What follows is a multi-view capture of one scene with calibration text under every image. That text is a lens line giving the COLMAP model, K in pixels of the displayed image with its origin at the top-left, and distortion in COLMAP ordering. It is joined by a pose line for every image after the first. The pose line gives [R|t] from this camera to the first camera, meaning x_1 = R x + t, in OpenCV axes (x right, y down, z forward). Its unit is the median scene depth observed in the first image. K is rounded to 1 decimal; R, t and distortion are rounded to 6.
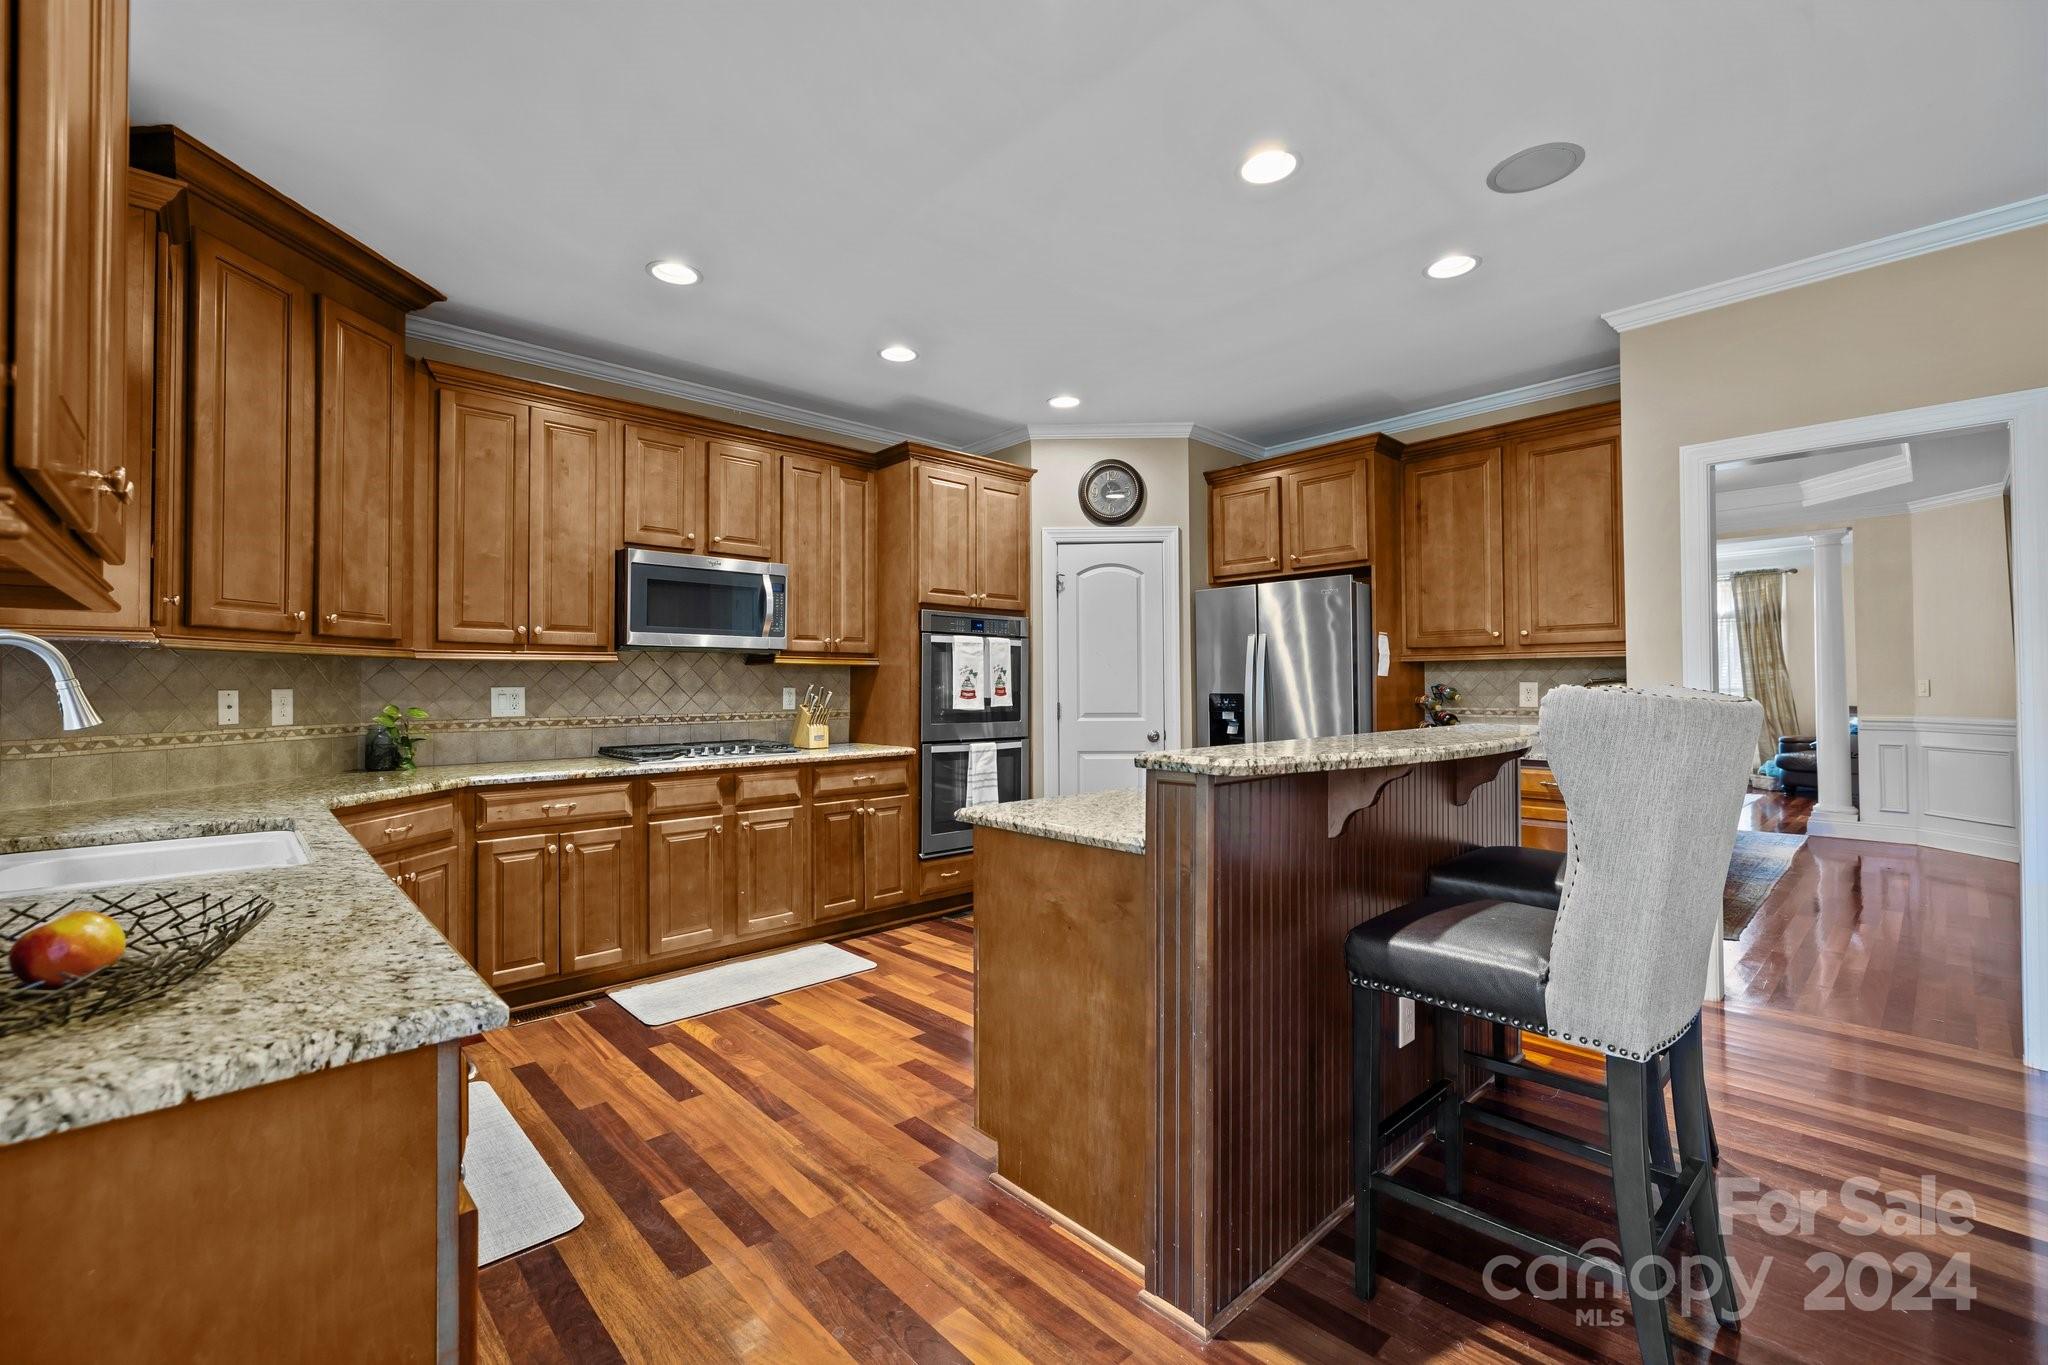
lens RADIAL K [[874.3, 0, 1017.7], [0, 874.3, 676.6], [0, 0, 1]] dist [0.003638, -0.000887]
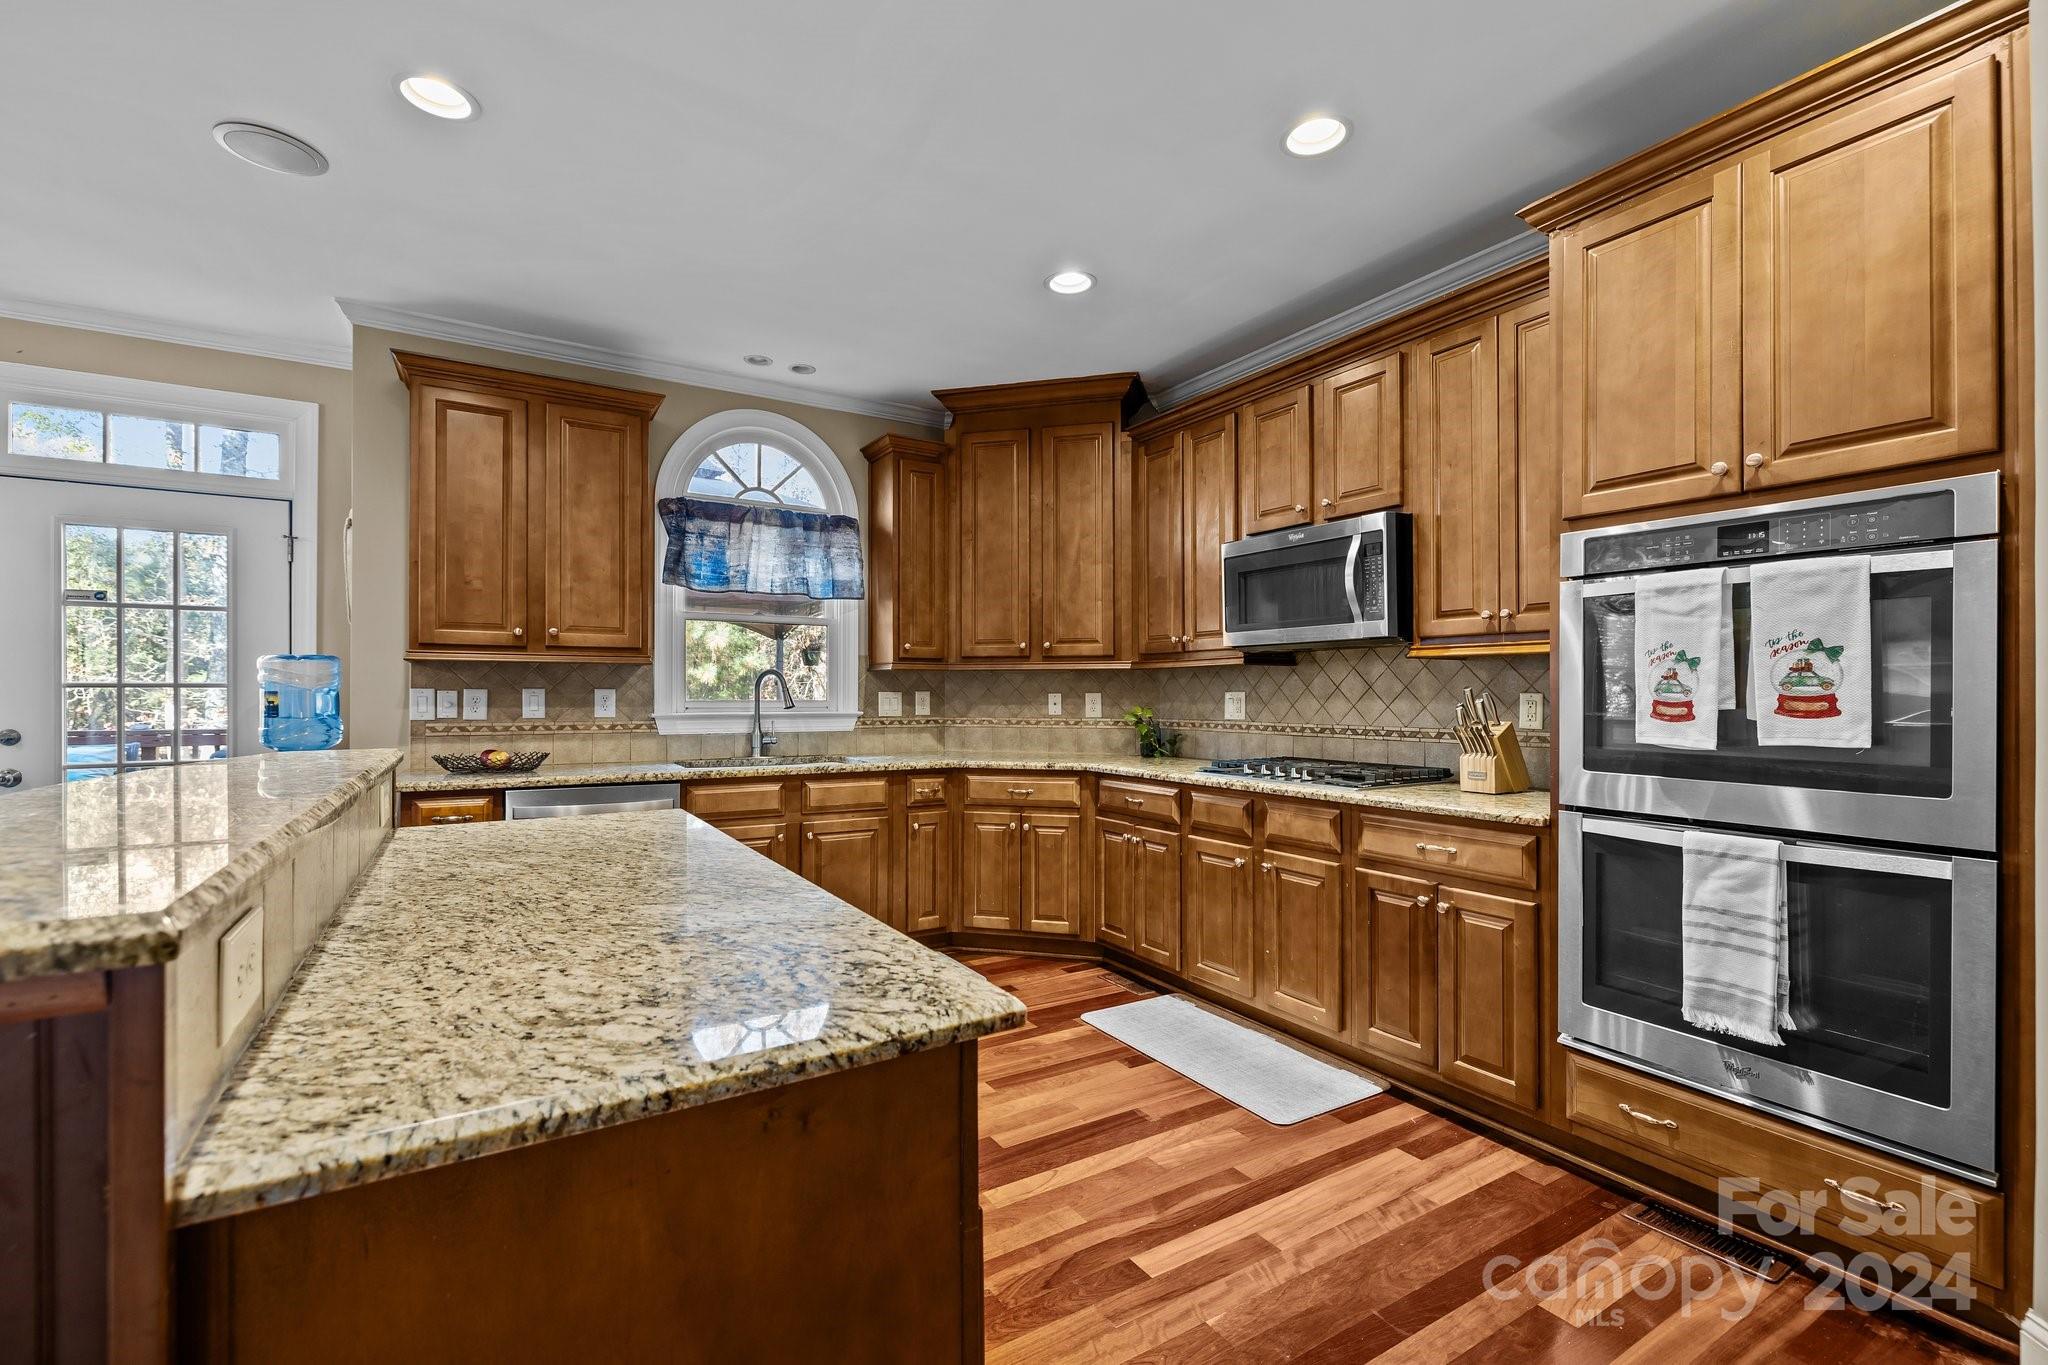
lens RADIAL K [[874.3, 0, 1016.5], [0, 874.3, 696.0], [0, 0, 1]] dist [0.003638, -0.000887]
pose [[-0.202134, 0.006107, -0.979339, 0.511785], [0.011143, 0.999930, 0.003936, 0.009862], [0.979294, -0.010117, -0.202188, 0.948776]]
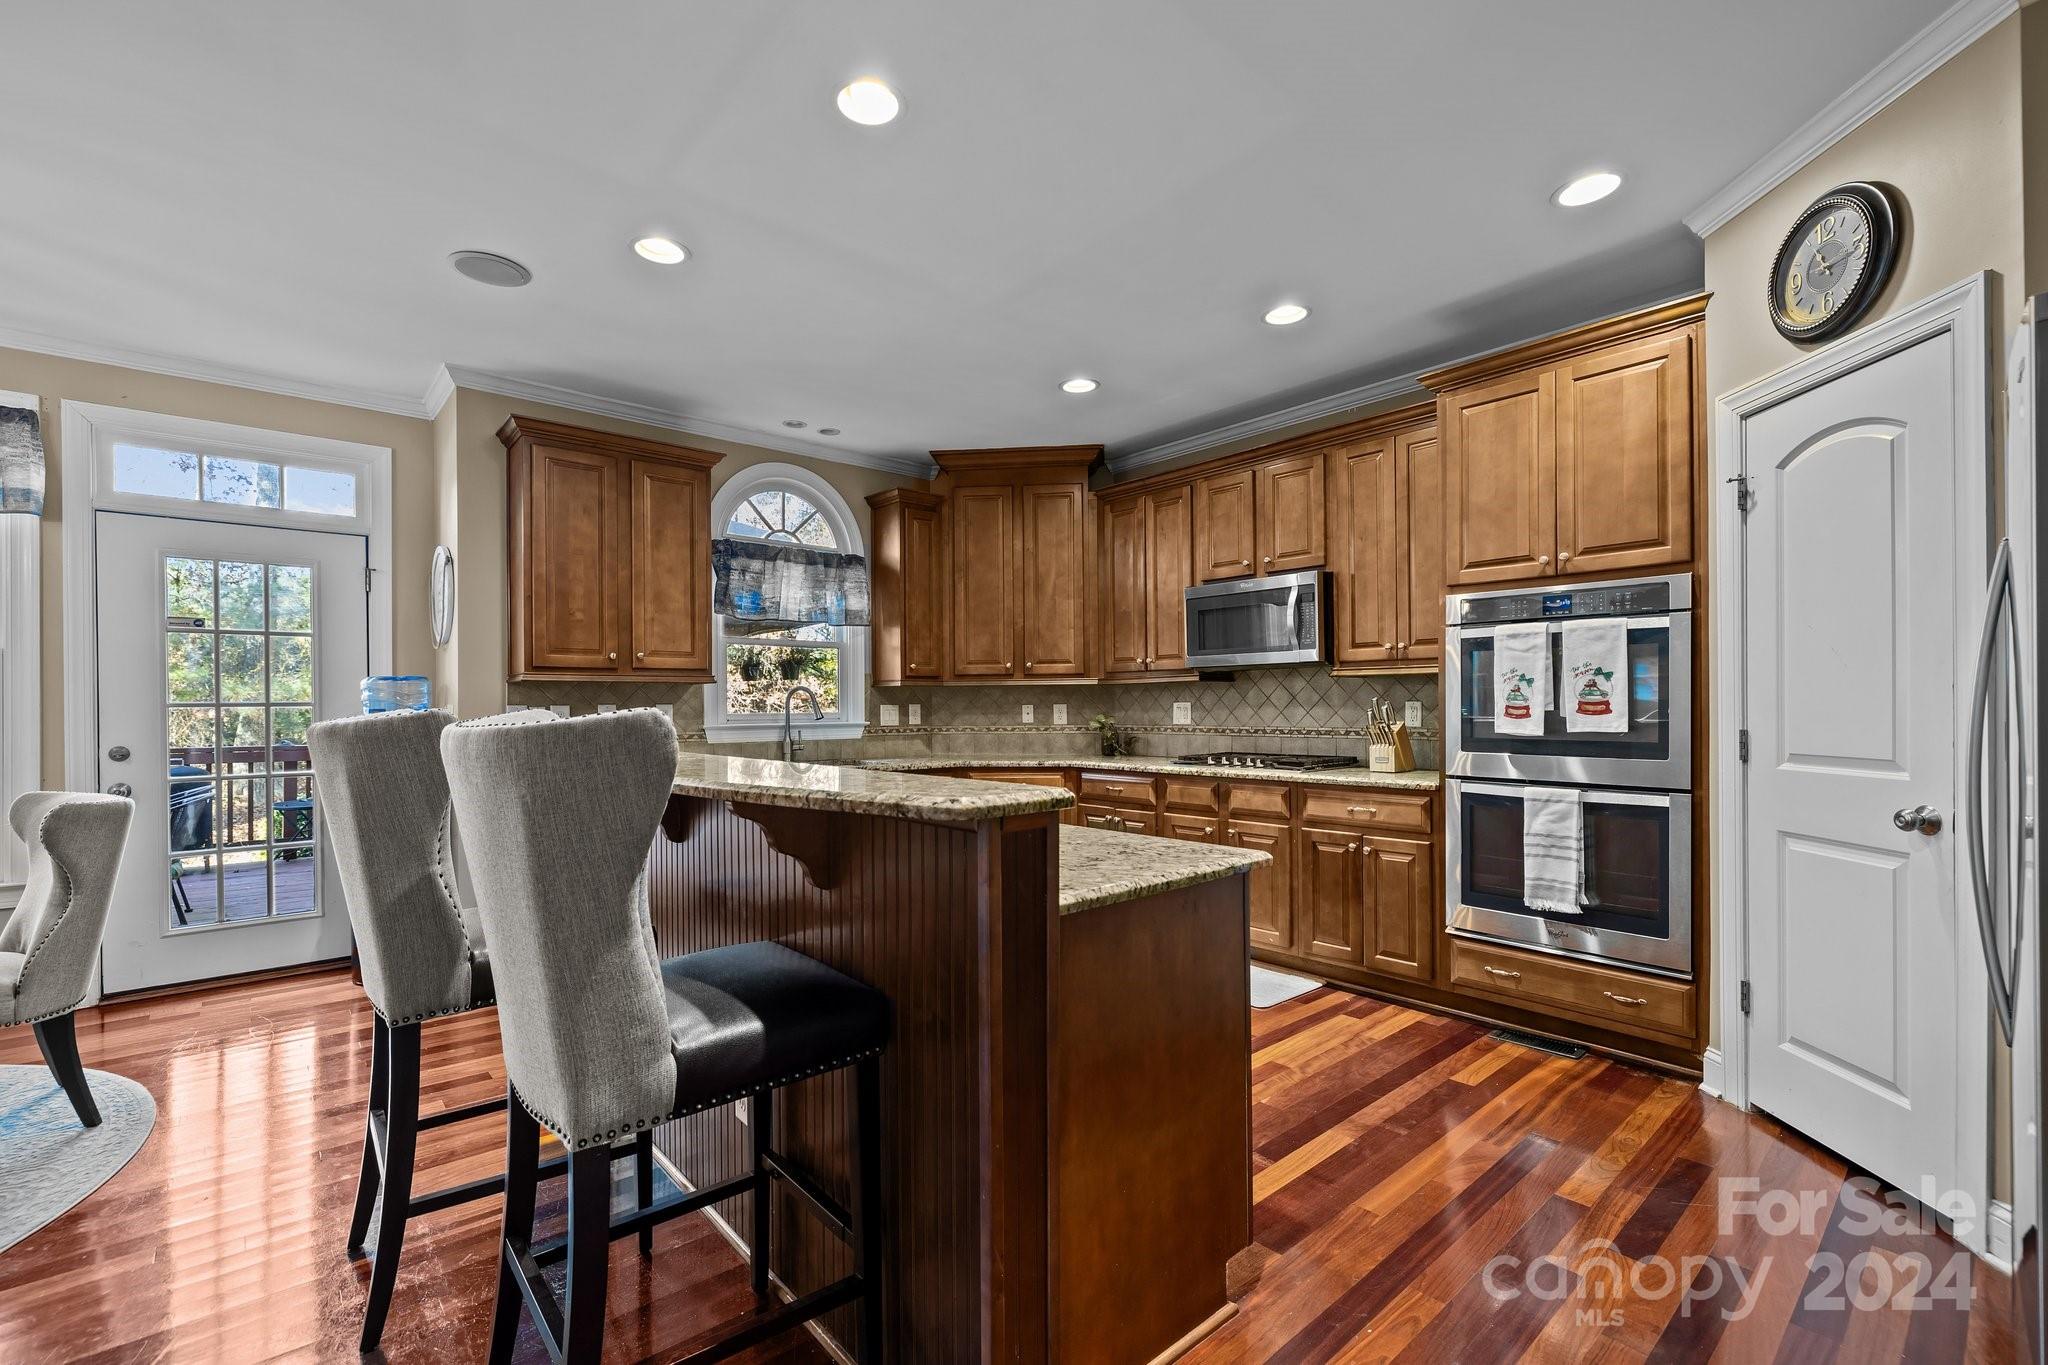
lens RADIAL K [[874.3, 0, 1000.0], [0, 874.3, 713.4], [0, 0, 1]] dist [0.003638, -0.000887]
pose [[-0.047875, 0.013466, -0.998763, 0.766961], [0.019410, 0.999733, 0.012549, 0.006718], [0.998665, -0.018785, -0.048123, 0.780298]]
